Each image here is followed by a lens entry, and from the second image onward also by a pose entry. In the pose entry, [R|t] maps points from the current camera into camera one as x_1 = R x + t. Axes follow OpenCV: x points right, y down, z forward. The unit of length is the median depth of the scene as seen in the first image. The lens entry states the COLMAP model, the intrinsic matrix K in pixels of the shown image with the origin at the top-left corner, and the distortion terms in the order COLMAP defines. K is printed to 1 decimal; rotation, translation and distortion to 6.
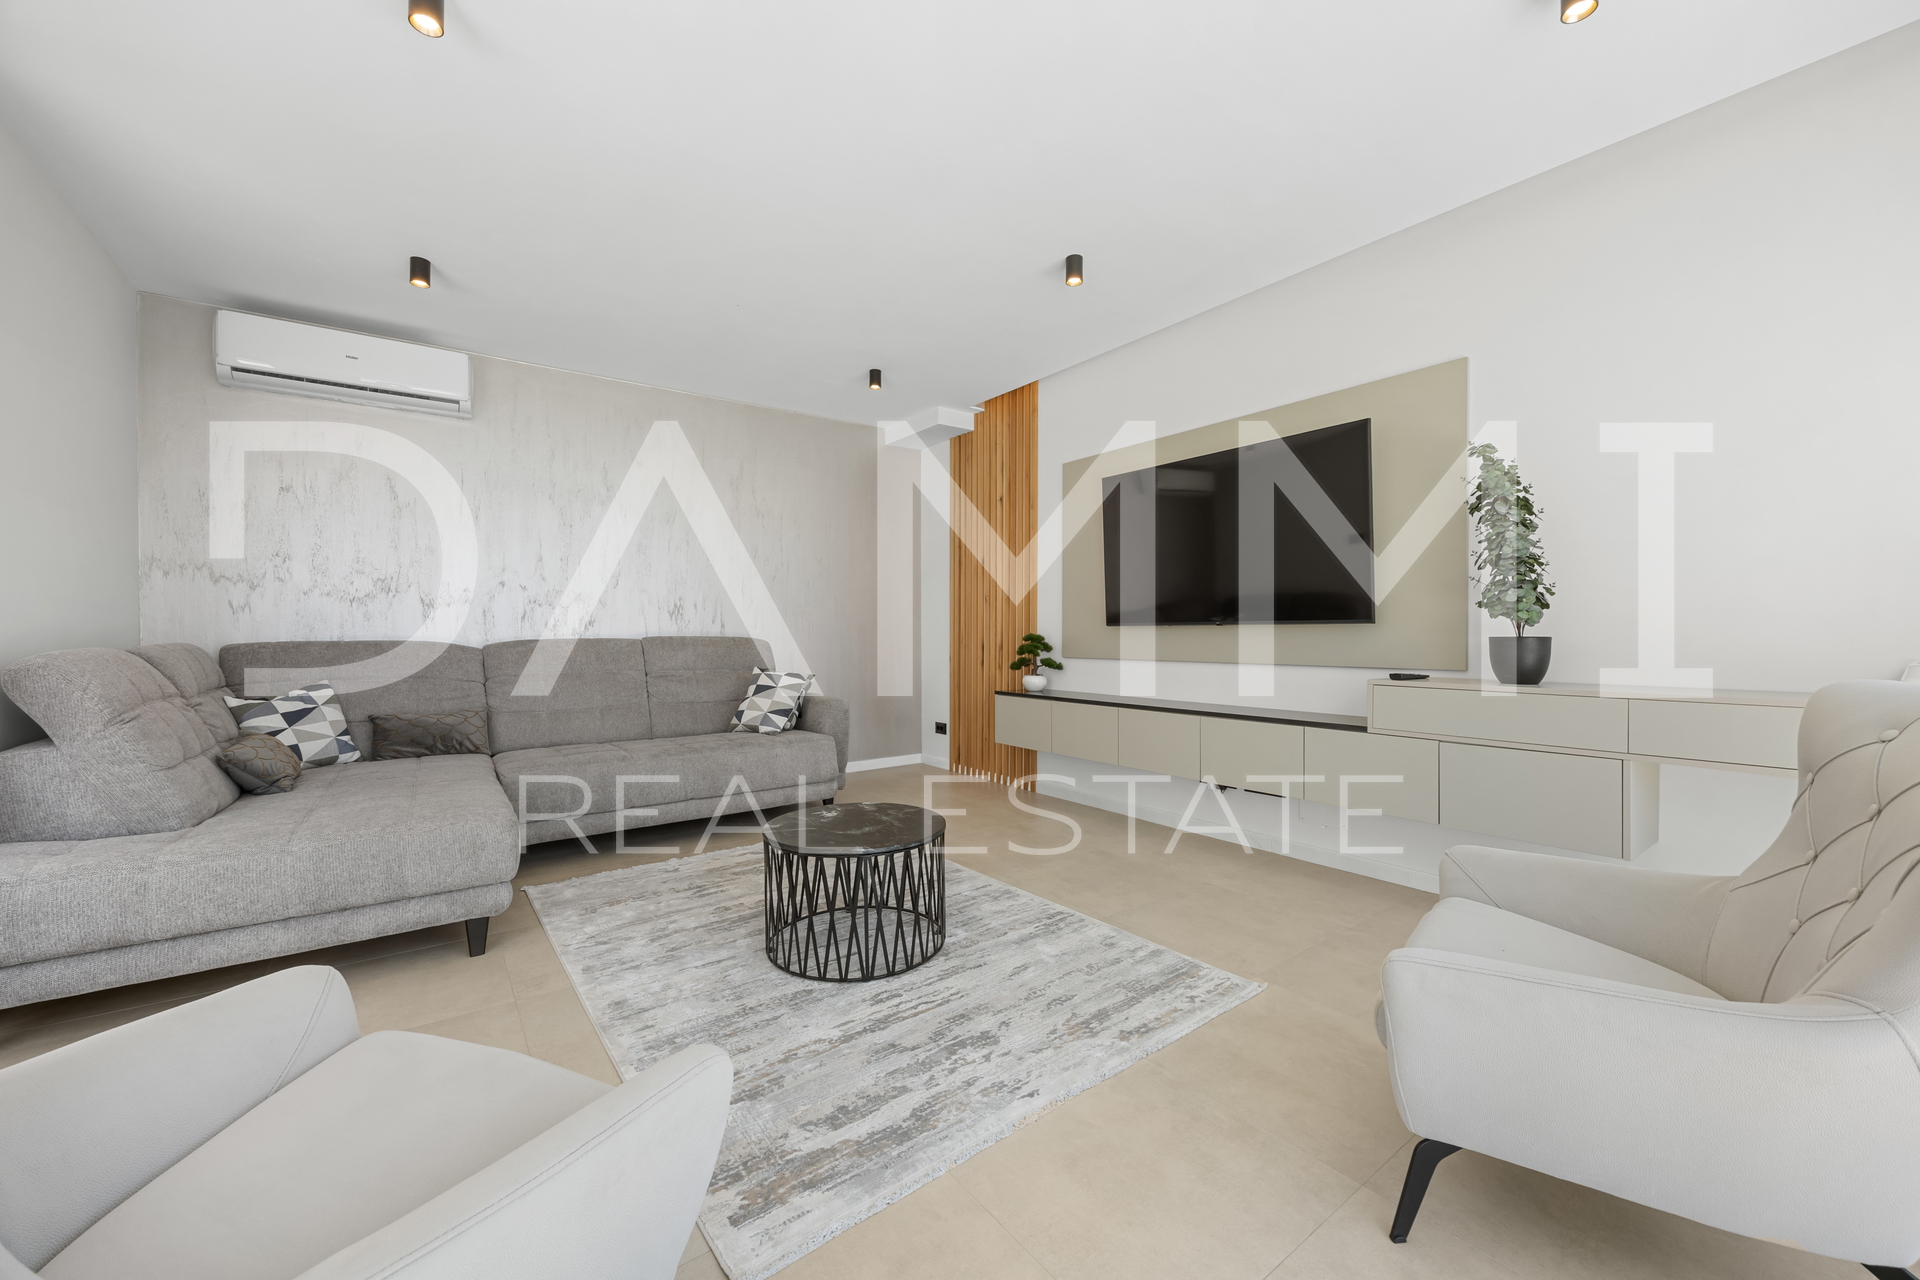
lens RADIAL K [[731.7, 0, 978.5], [0, 731.7, 636.5], [0, 0, 1]] dist [-0.002590, -0.000184]
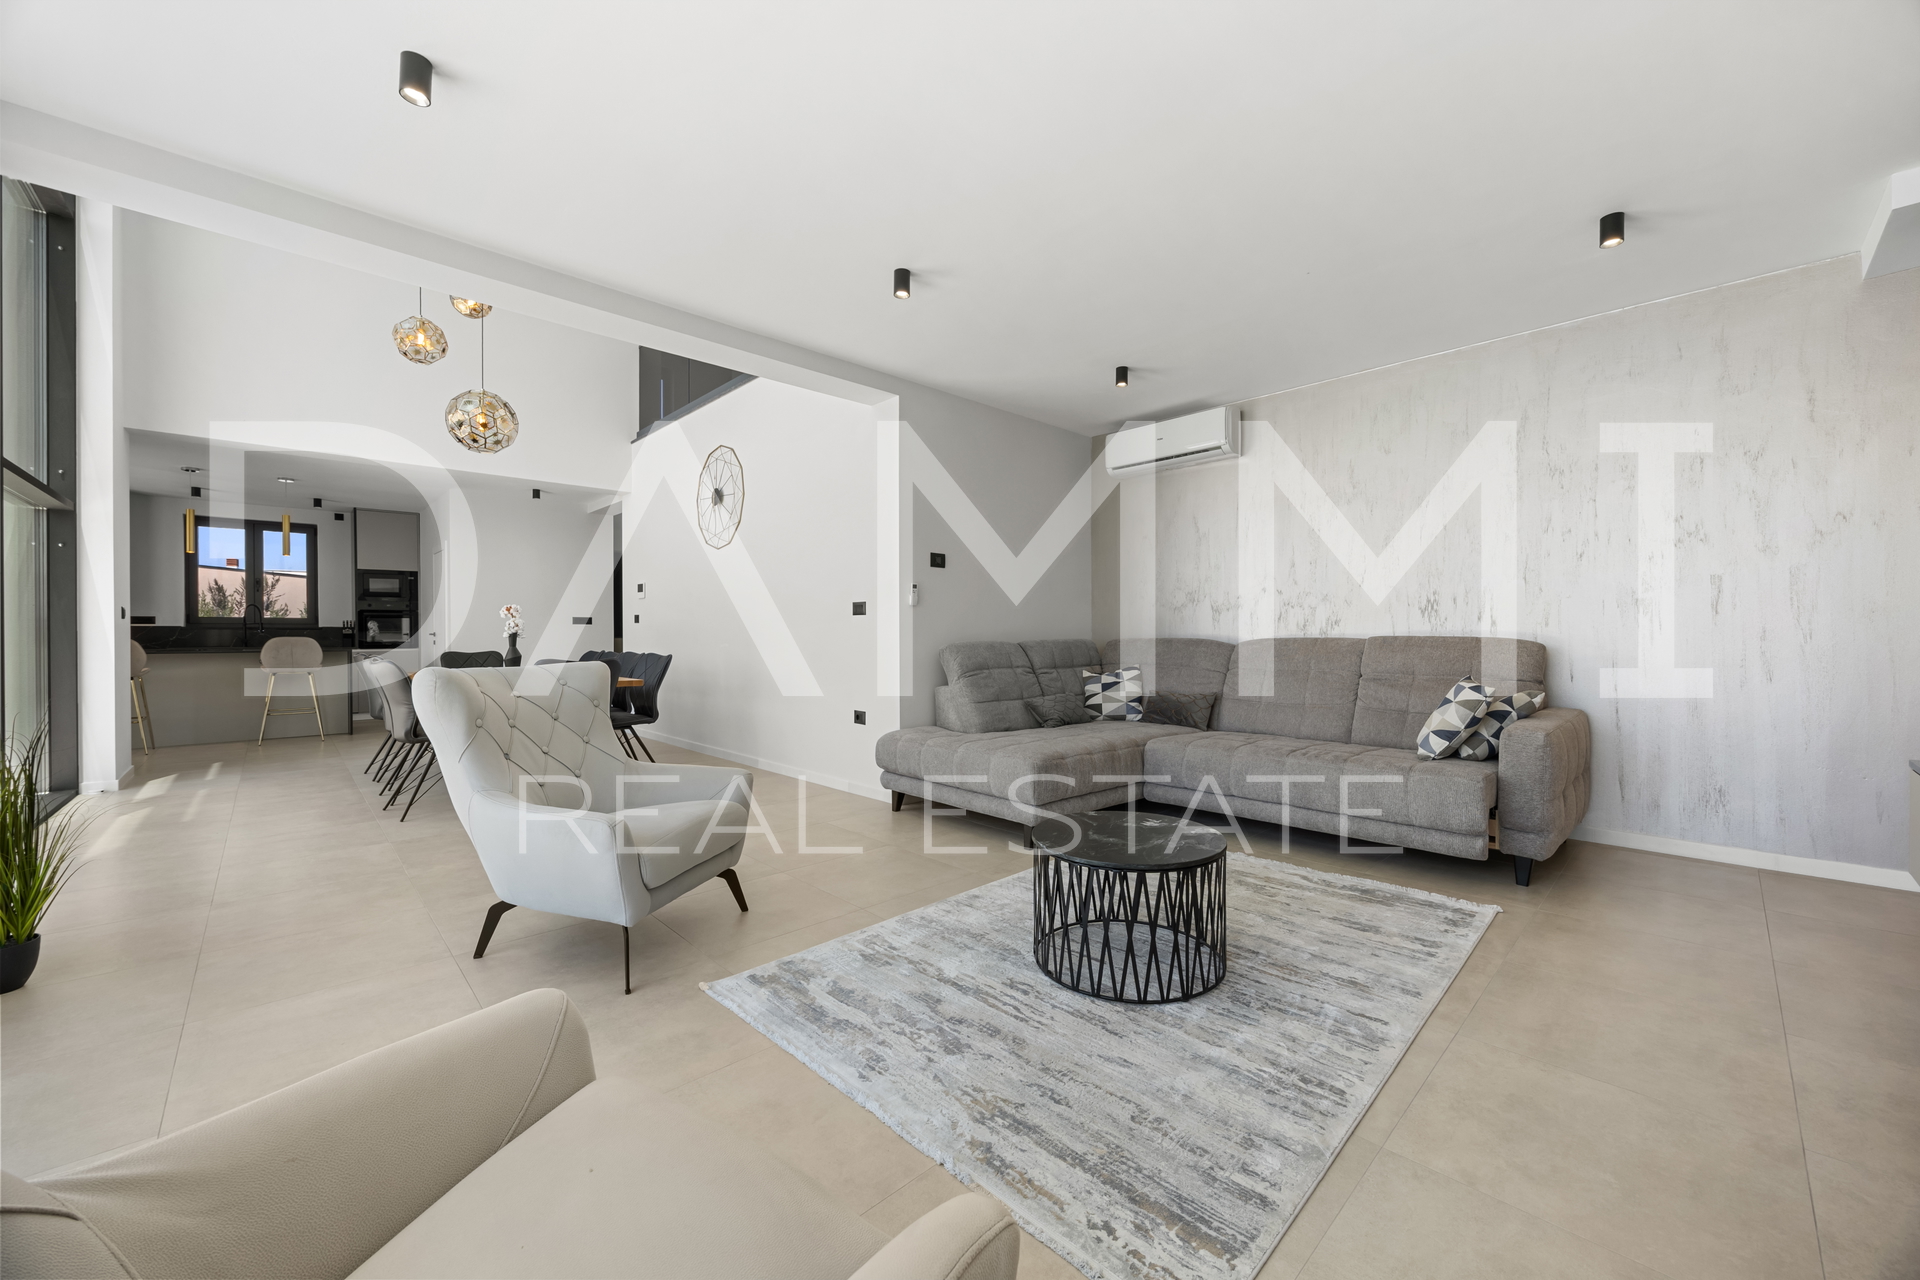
lens RADIAL K [[731.7, 0, 978.5], [0, 731.7, 636.5], [0, 0, 1]] dist [-0.002590, -0.000184]
pose [[0.120092, 0.006848, -0.992739, 0.776974], [-0.002303, 0.999975, 0.006620, -0.008515], [0.992760, 0.001492, 0.120105, 0.714649]]
